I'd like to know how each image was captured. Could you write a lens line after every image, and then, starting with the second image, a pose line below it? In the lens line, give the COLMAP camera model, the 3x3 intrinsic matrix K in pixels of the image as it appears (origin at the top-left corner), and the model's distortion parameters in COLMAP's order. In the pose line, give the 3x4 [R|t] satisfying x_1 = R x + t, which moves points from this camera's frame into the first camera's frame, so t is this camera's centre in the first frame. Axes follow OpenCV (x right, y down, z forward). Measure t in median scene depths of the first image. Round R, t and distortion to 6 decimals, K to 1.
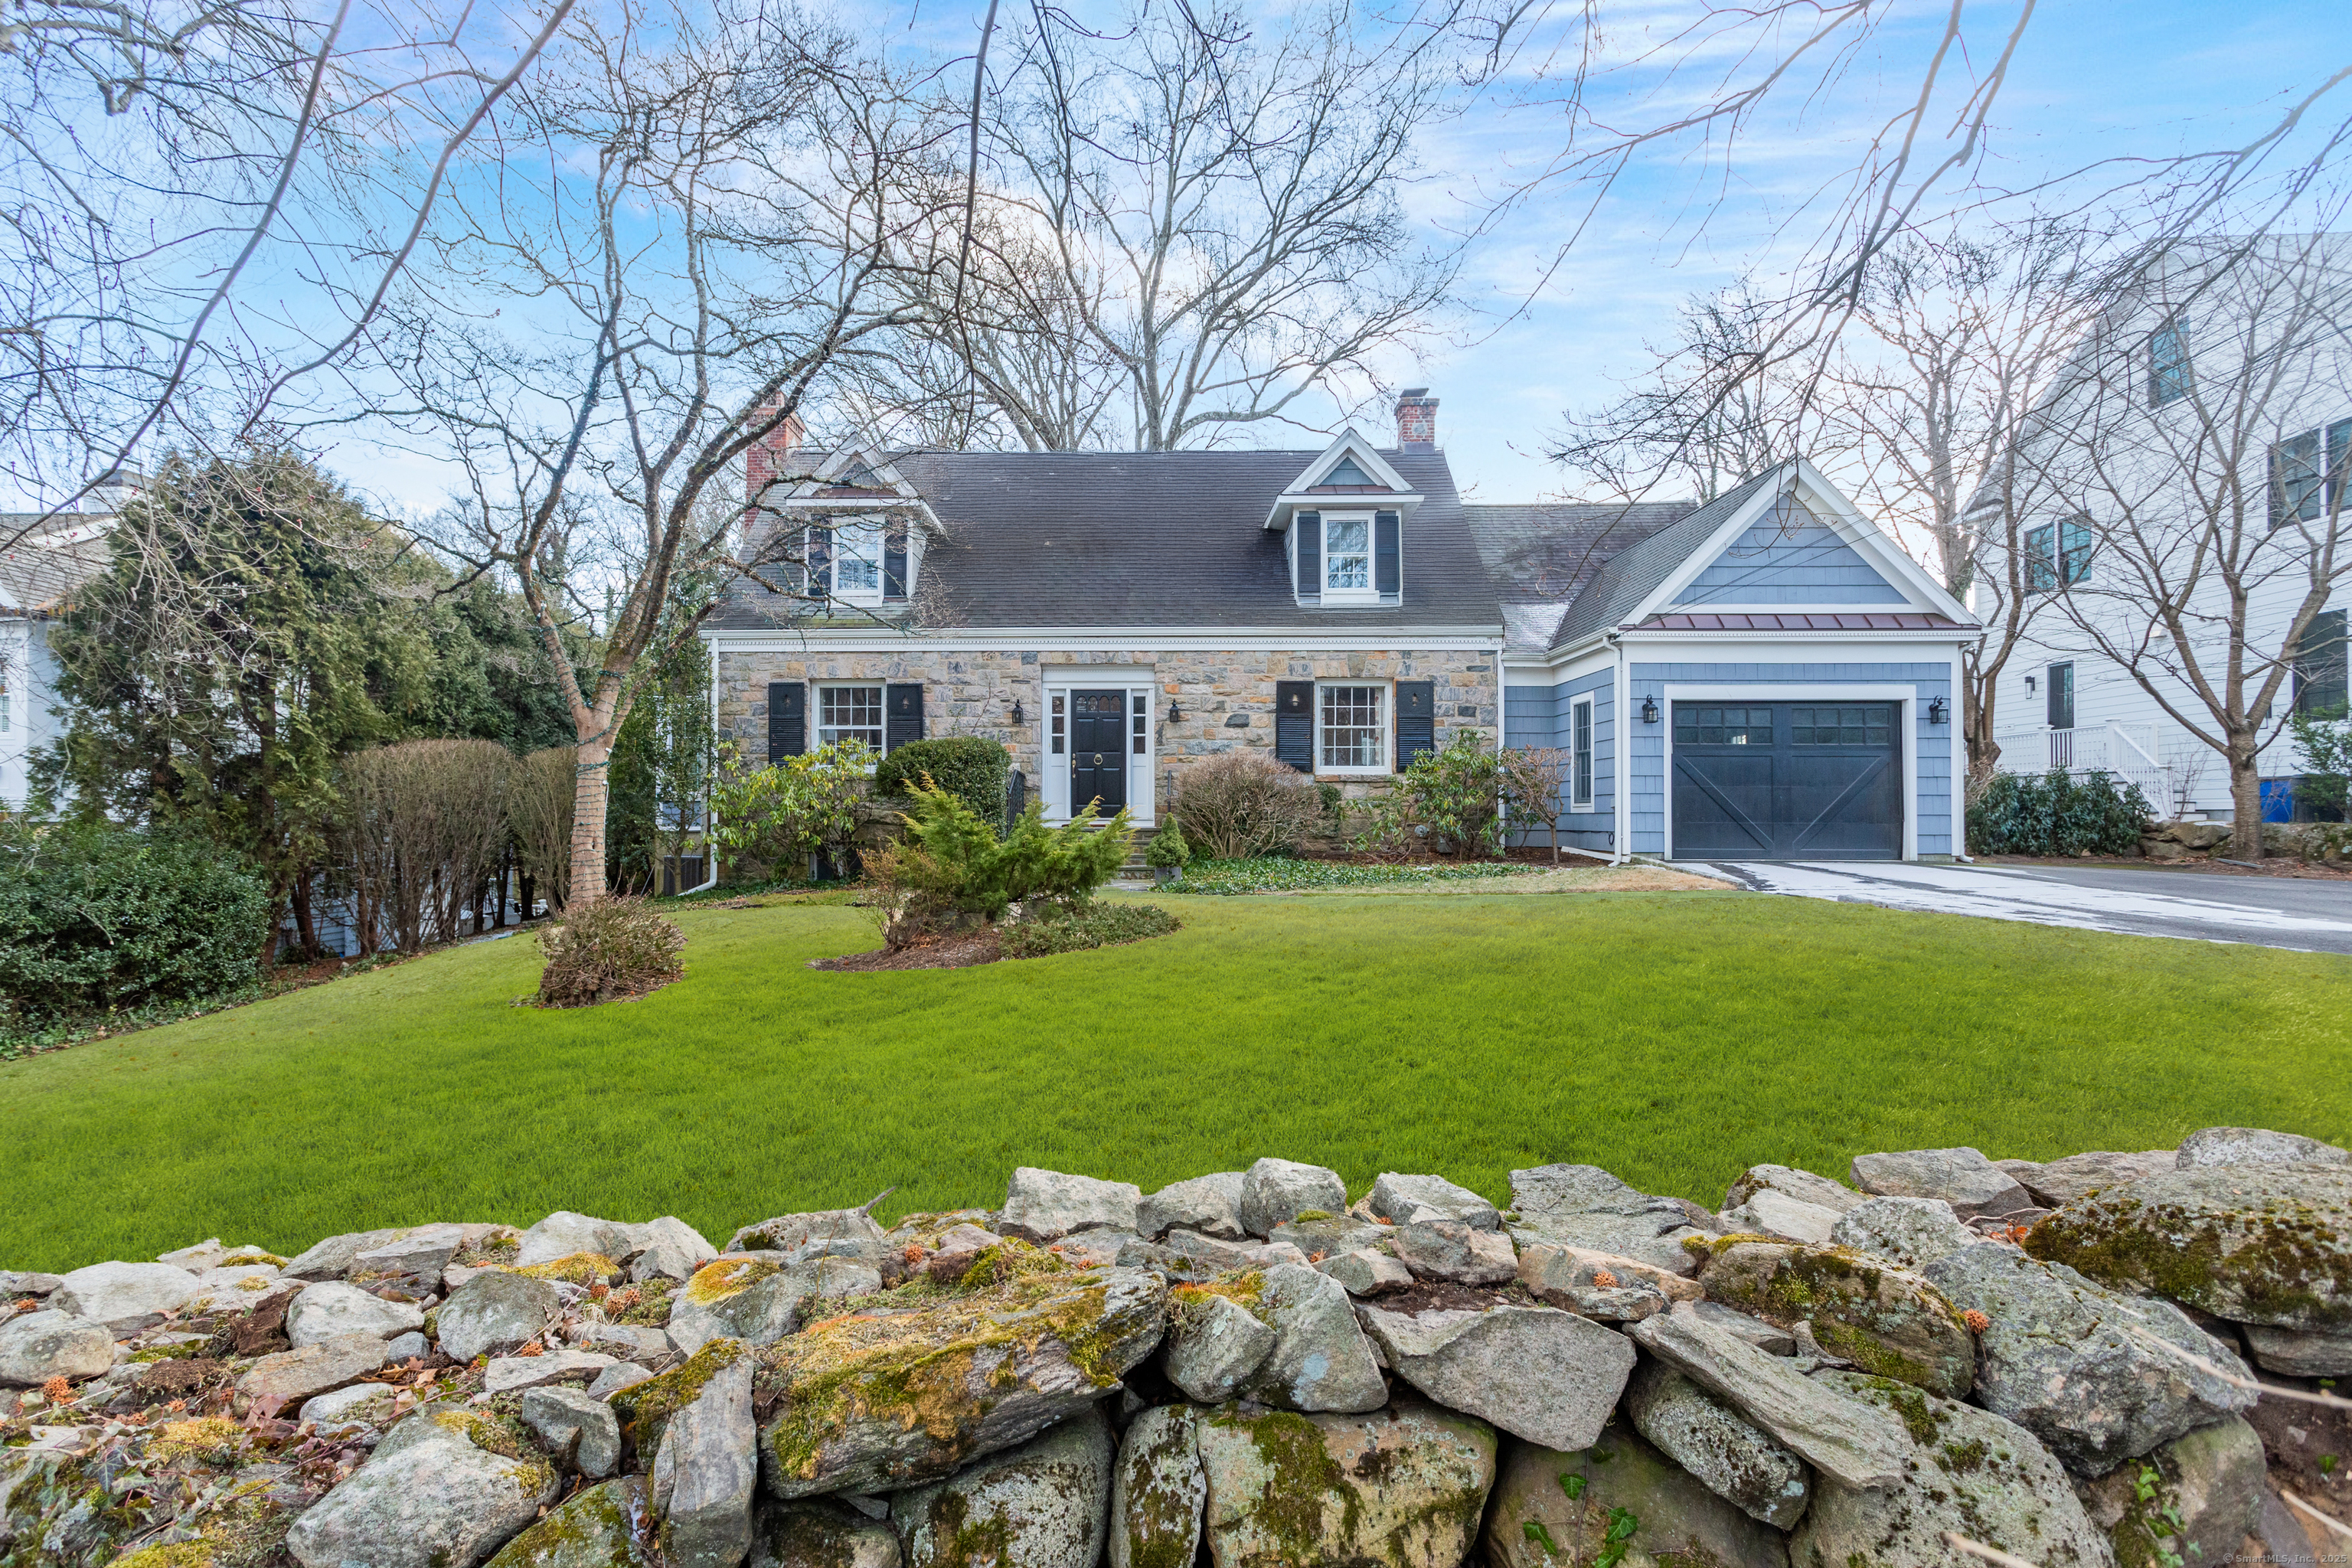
lens RADIAL K [[1104.4, 0, 1168.2], [0, 1104.4, 796.2], [0, 0, 1]] dist [0.004091, 0.000156]
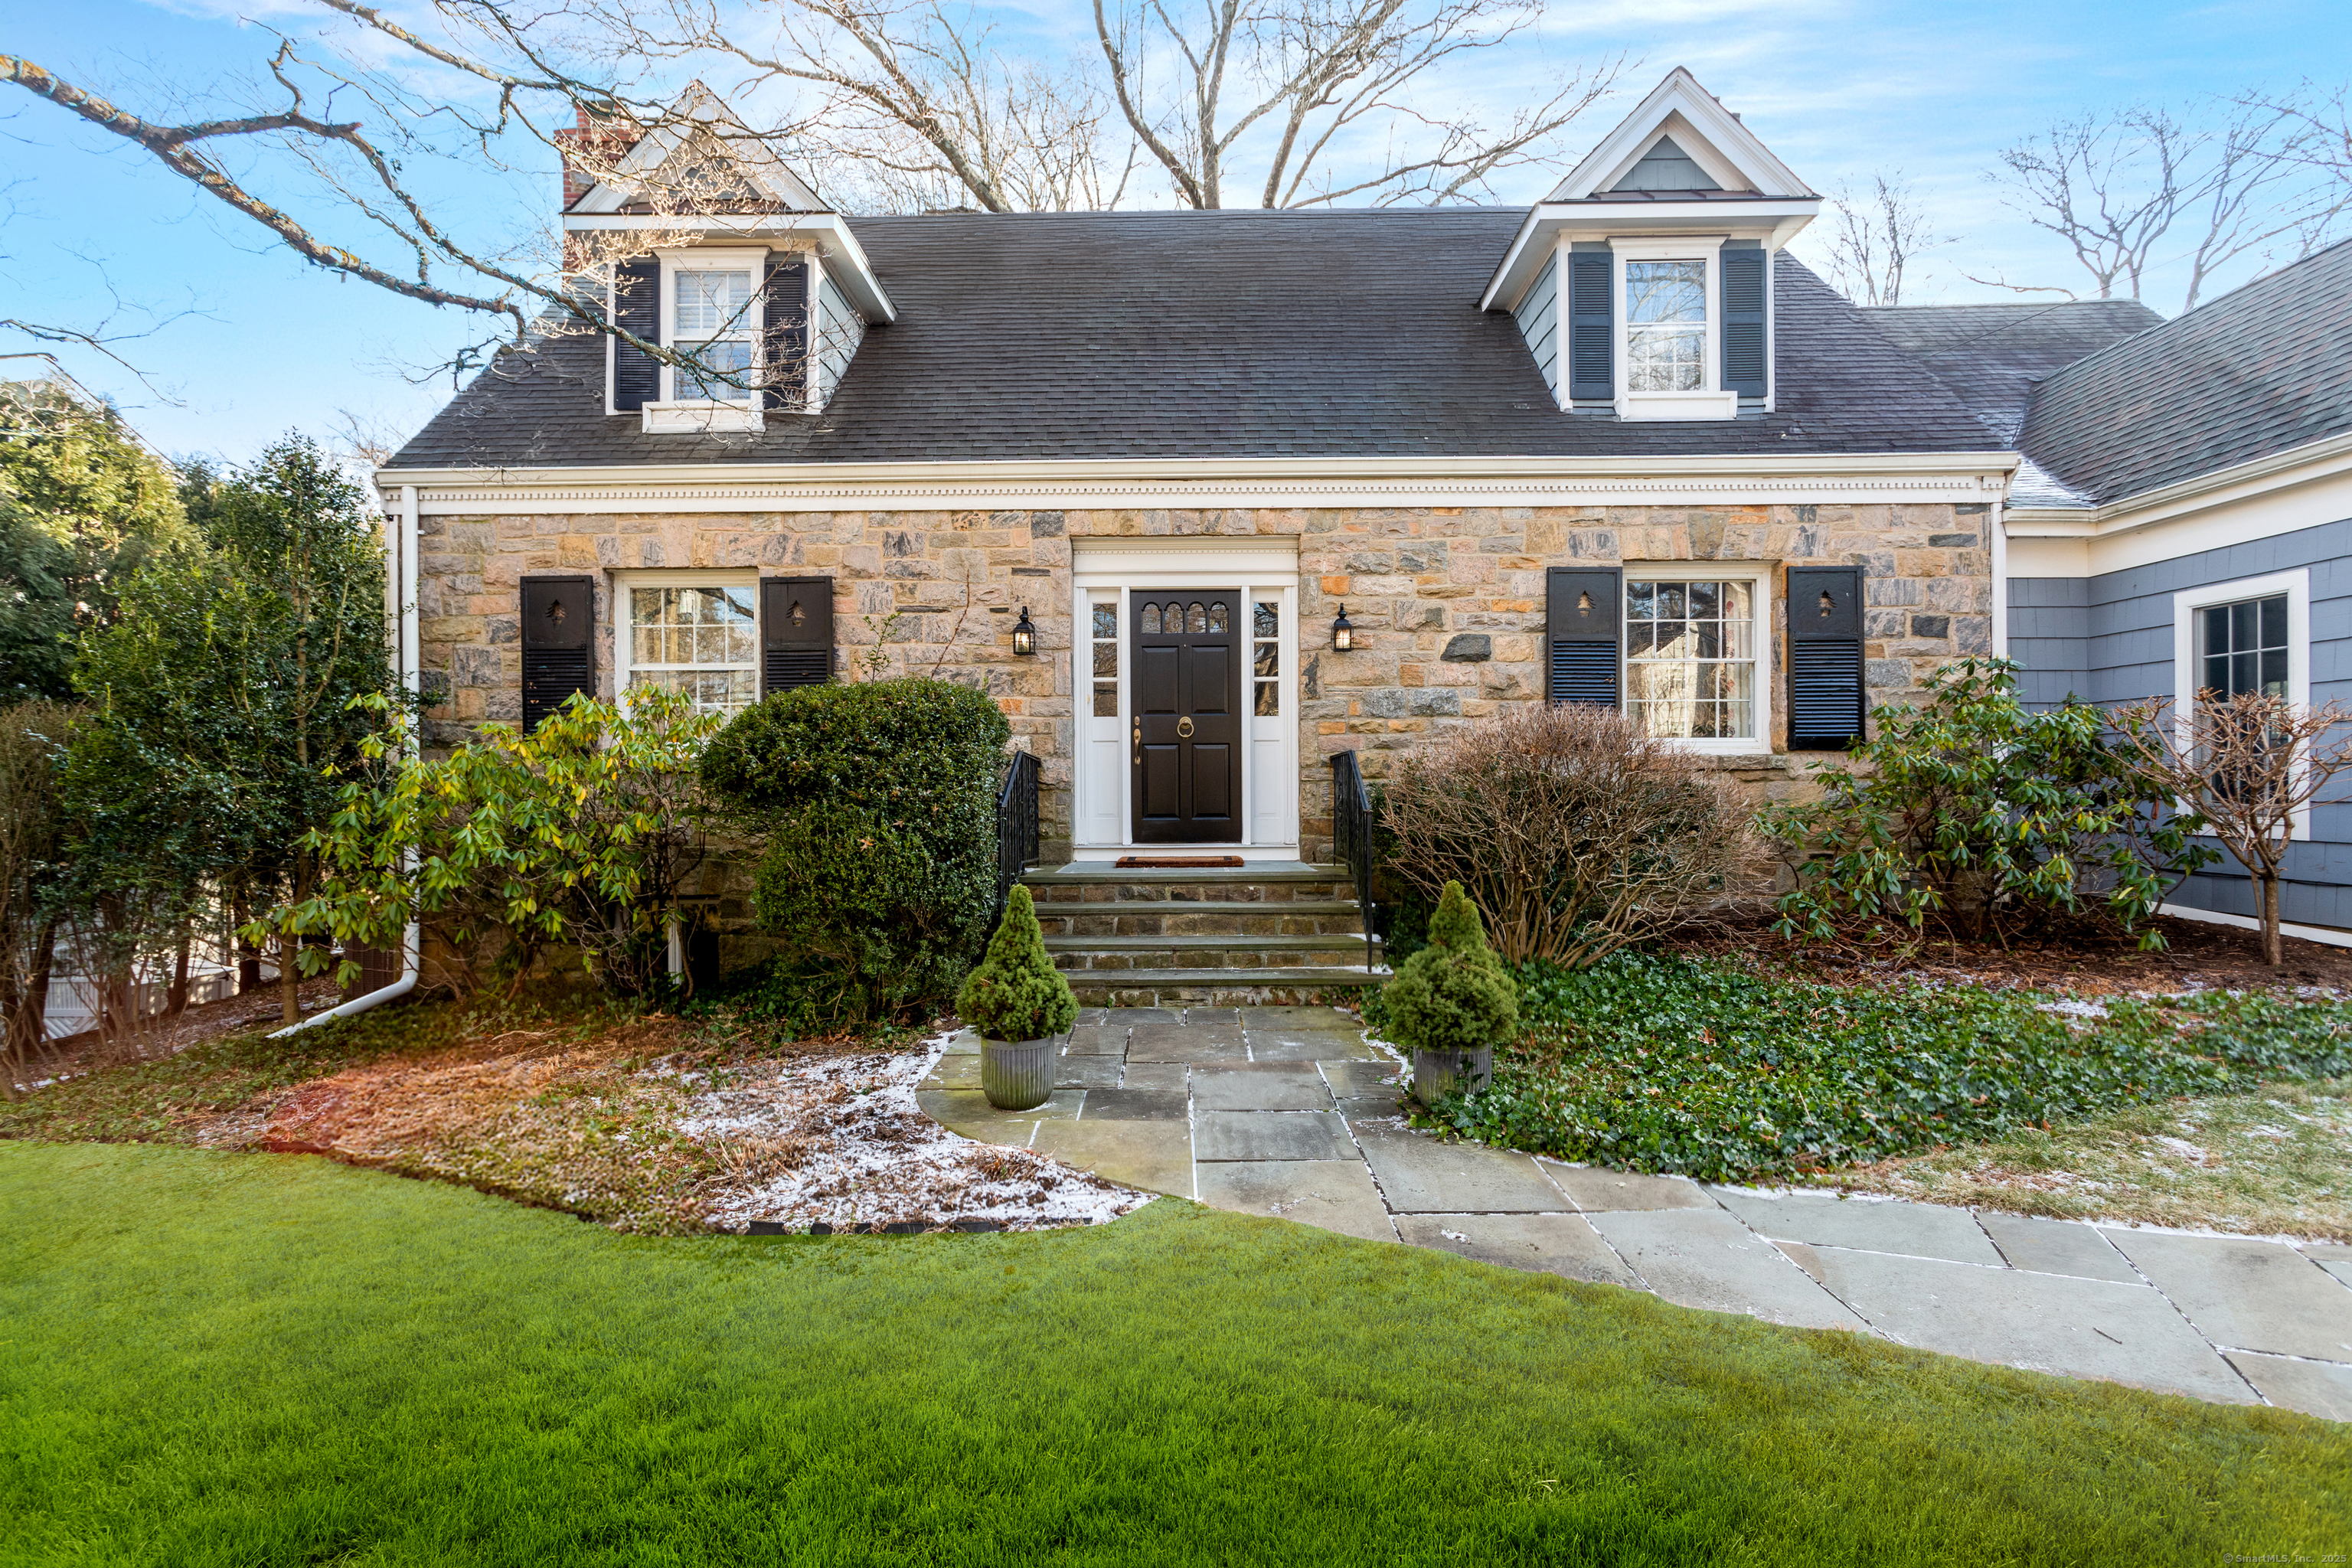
lens RADIAL K [[1104.4, 0, 1183.9], [0, 1104.4, 767.9], [0, 0, 1]] dist [0.004091, 0.000156]
pose [[0.999976, -0.005400, -0.004251, -0.062520], [0.005421, 0.999973, 0.004914, -0.017597], [0.004225, -0.004937, 0.999979, 0.501236]]
